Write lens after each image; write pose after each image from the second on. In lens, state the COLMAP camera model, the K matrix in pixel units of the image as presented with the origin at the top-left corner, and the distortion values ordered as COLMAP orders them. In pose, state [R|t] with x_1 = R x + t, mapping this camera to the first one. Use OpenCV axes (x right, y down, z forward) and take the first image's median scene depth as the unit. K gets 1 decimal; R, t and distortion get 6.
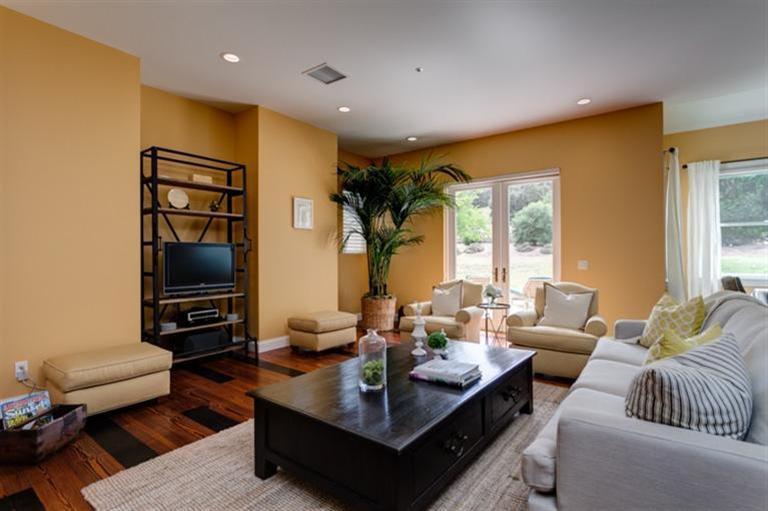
lens RADIAL K [[372.5, 0, 384.0], [0, 372.5, 255.5], [0, 0, 1]] dist [-0.010670, 0.000000]
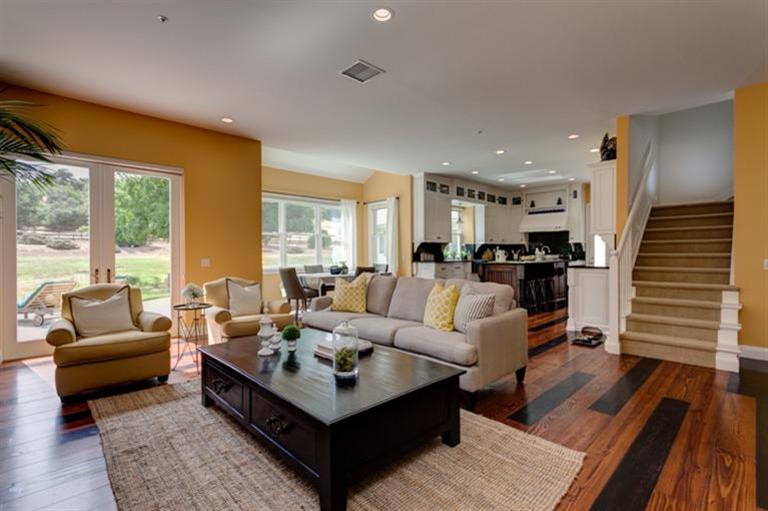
lens RADIAL K [[362.0, 0, 384.0], [0, 362.0, 255.5], [0, 0, 1]] dist [0.000325, -0.000210]
pose [[0.159342, 0.001986, 0.987221, -0.359220], [-0.001159, 0.999998, -0.001825, 0.004587], [-0.987223, -0.000853, 0.159344, 0.244376]]
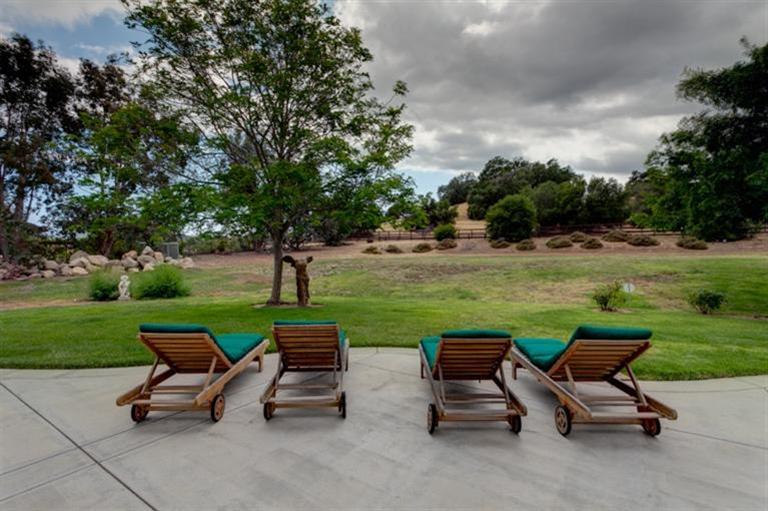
lens RADIAL K [[362.0, 0, 384.0], [0, 362.0, 255.5], [0, 0, 1]] dist [0.000325, -0.000210]
pose [[0.999035, 0.000112, 0.043929, 0.429472], [-0.000614, 0.999935, 0.011417, -0.013933], [-0.043924, -0.011433, 0.998969, 0.957329]]
